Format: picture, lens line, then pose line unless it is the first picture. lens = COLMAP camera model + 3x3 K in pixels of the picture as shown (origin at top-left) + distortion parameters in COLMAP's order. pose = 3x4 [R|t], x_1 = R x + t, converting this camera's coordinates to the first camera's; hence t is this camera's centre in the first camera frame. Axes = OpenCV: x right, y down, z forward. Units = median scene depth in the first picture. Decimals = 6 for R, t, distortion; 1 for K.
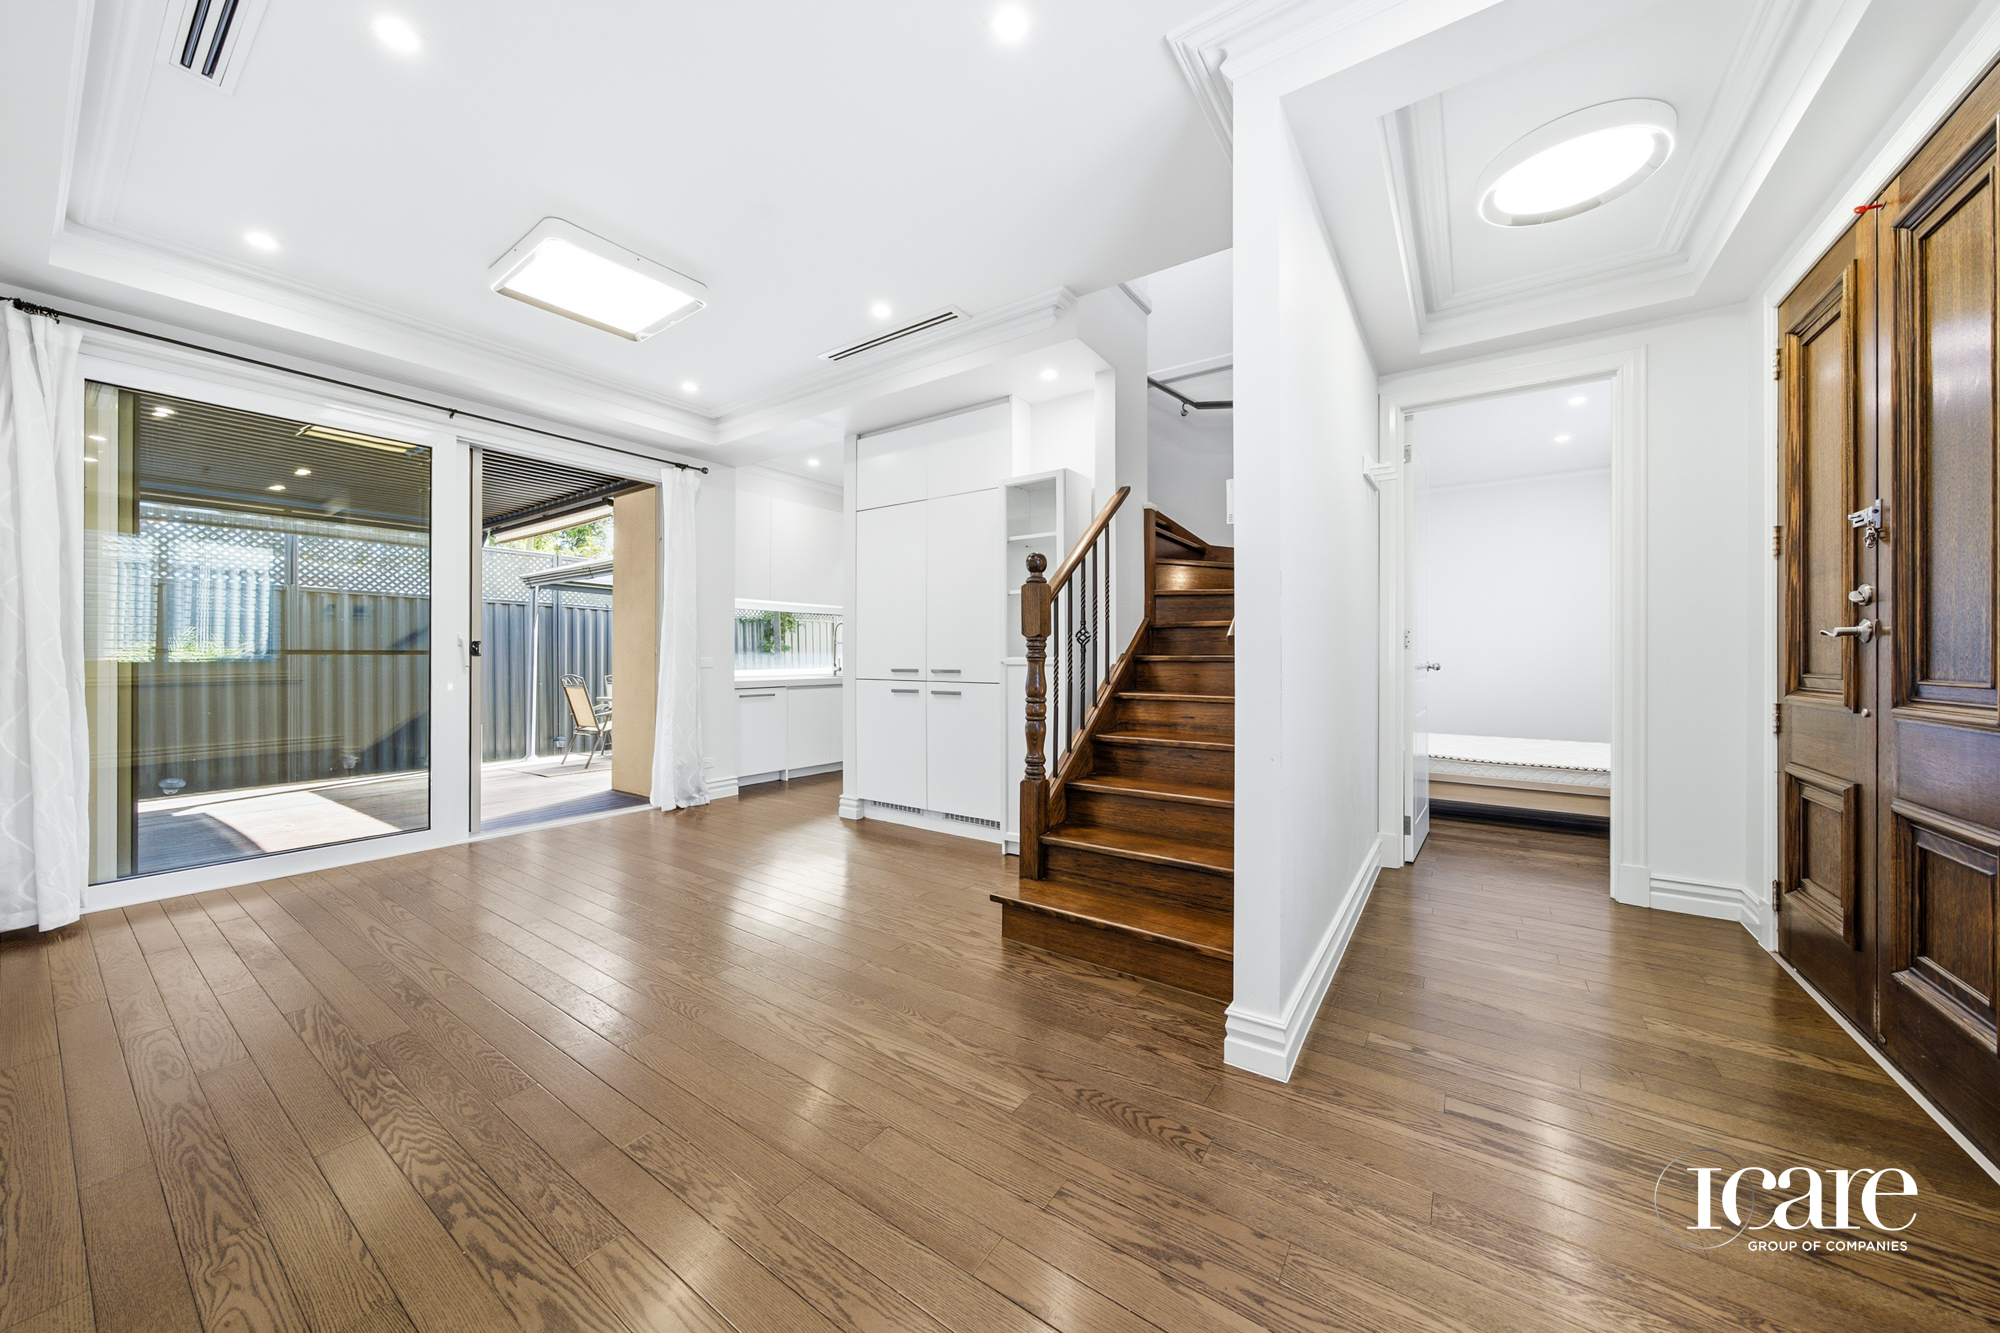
lens RADIAL K [[681.8, 0, 995.3], [0, 681.8, 663.7], [0, 0, 1]] dist [0.006735, 0.000112]
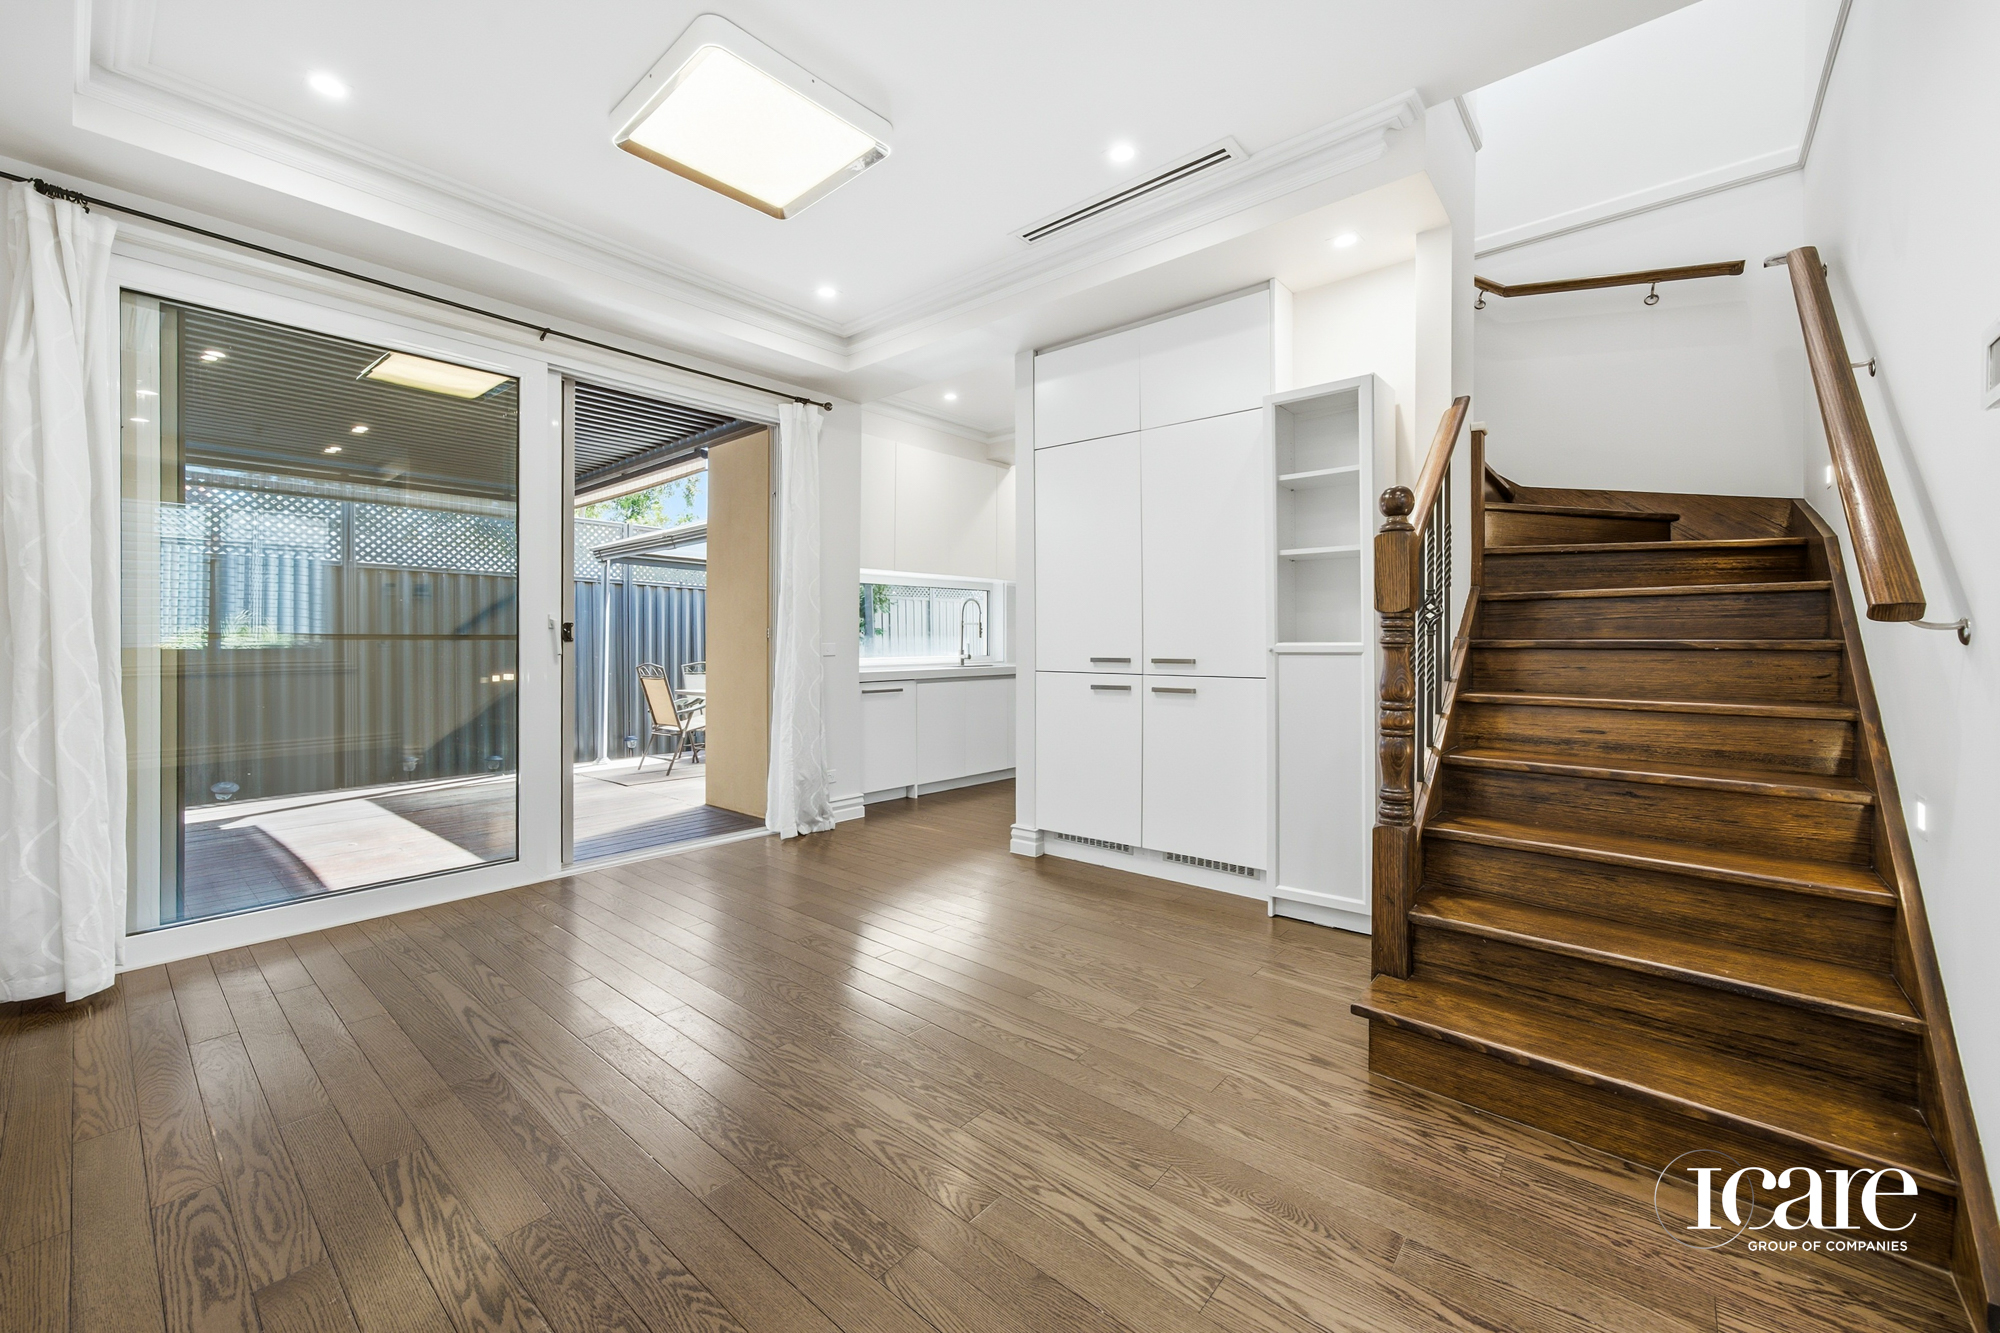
lens RADIAL K [[774.7, 0, 1002.6], [0, 774.7, 650.8], [0, 0, 1]] dist [0.003038, 0.002257]
pose [[0.995969, -0.000308, -0.089699, -0.206708], [0.000484, 0.999998, 0.001937, -0.002034], [0.089698, -0.001973, 0.995967, 0.175191]]
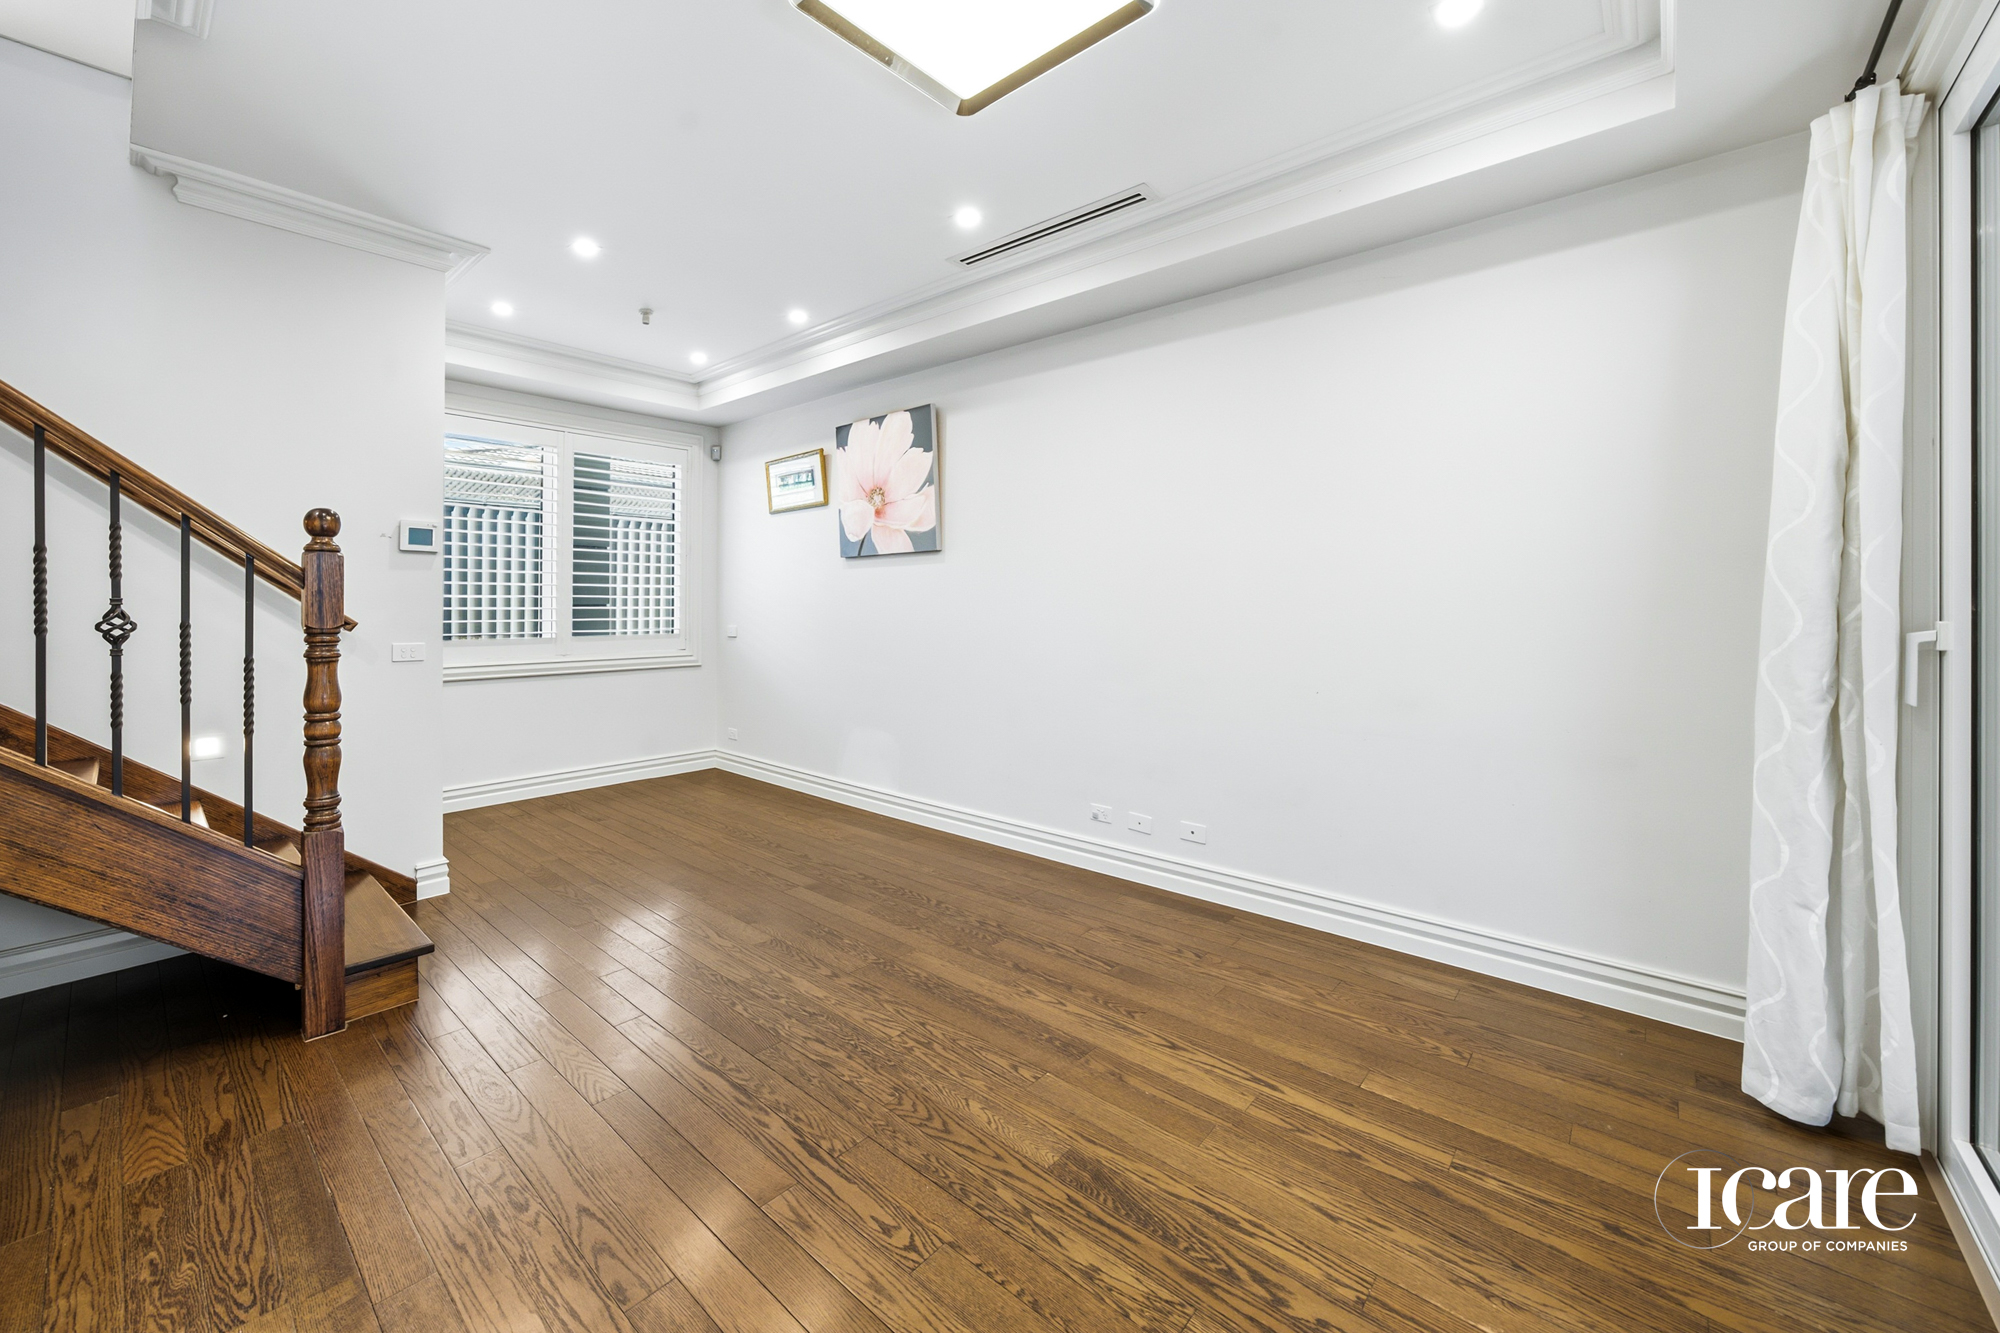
lens RADIAL K [[774.7, 0, 977.5], [0, 774.7, 607.1], [0, 0, 1]] dist [0.003038, 0.002257]
pose [[-0.994849, -0.002603, 0.101330, -0.561595], [-0.001739, 0.999961, 0.008619, -0.055854], [-0.101349, 0.008399, -0.994816, 1.393415]]
